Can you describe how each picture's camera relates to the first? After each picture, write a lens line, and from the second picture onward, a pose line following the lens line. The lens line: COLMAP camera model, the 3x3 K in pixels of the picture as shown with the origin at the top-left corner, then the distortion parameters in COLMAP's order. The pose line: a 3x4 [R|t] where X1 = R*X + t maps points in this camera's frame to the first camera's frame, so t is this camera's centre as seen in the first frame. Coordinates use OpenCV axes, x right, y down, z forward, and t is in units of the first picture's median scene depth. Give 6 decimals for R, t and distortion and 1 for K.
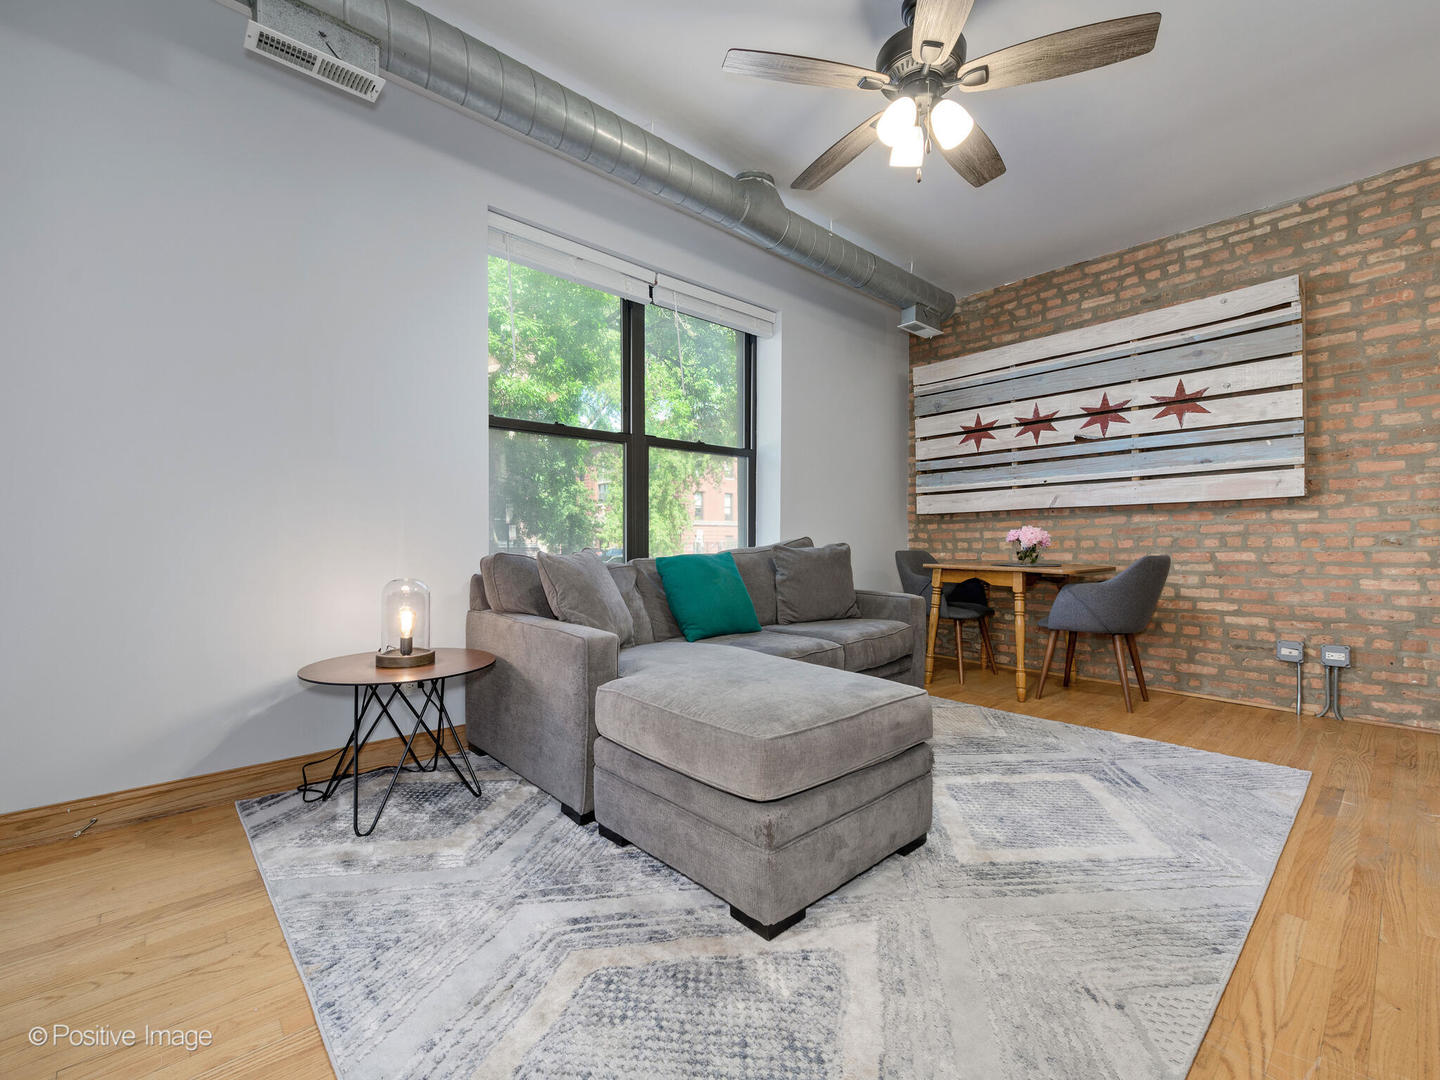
lens RADIAL K [[634.0, 0, 720.9], [0, 634.0, 542.9], [0, 0, 1]] dist [0.012018, -0.002696]
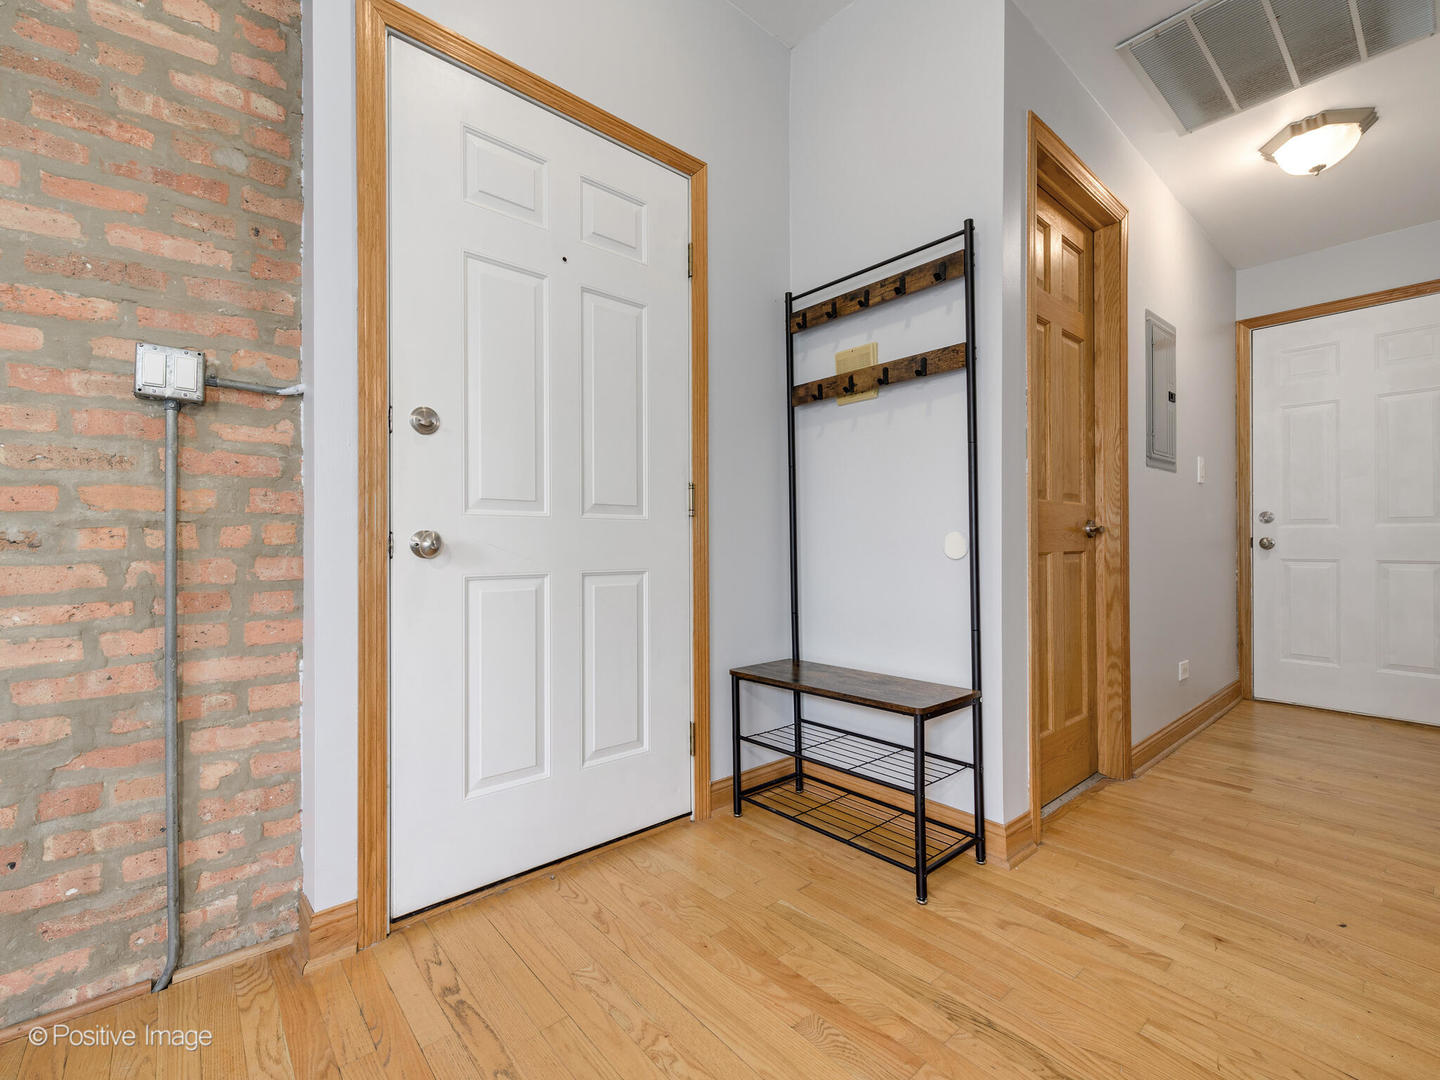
lens RADIAL K [[634.0, 0, 716.7], [0, 634.0, 544.0], [0, 0, 1]] dist [0.012018, -0.002696]
pose [[0.041832, 0.000034, 0.999125, 0.640052], [0.008631, 0.999963, -0.000396, 0.004321], [-0.999087, 0.008640, 0.041830, 0.530240]]
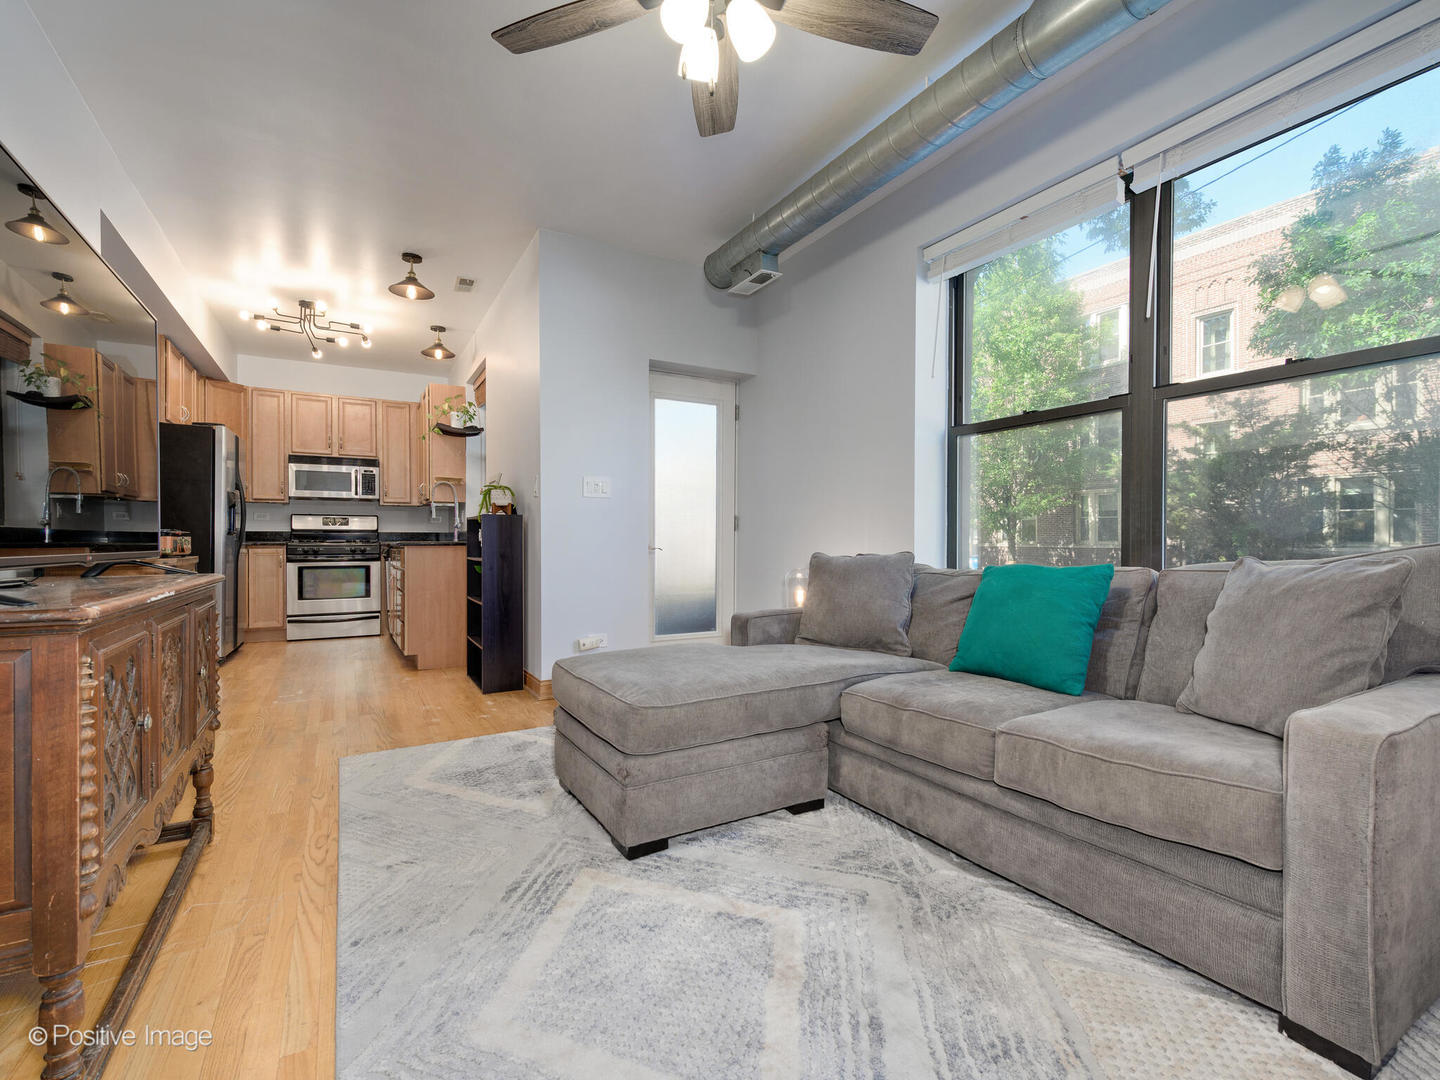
lens RADIAL K [[662.1, 0, 719.2], [0, 662.1, 544.5], [0, 0, 1]] dist [0.009759, -0.002163]
pose [[-0.223123, 0.004342, -0.974781, 0.712619], [-0.007303, 0.999955, 0.006126, -0.006013], [0.974763, 0.008485, -0.223081, 0.763464]]
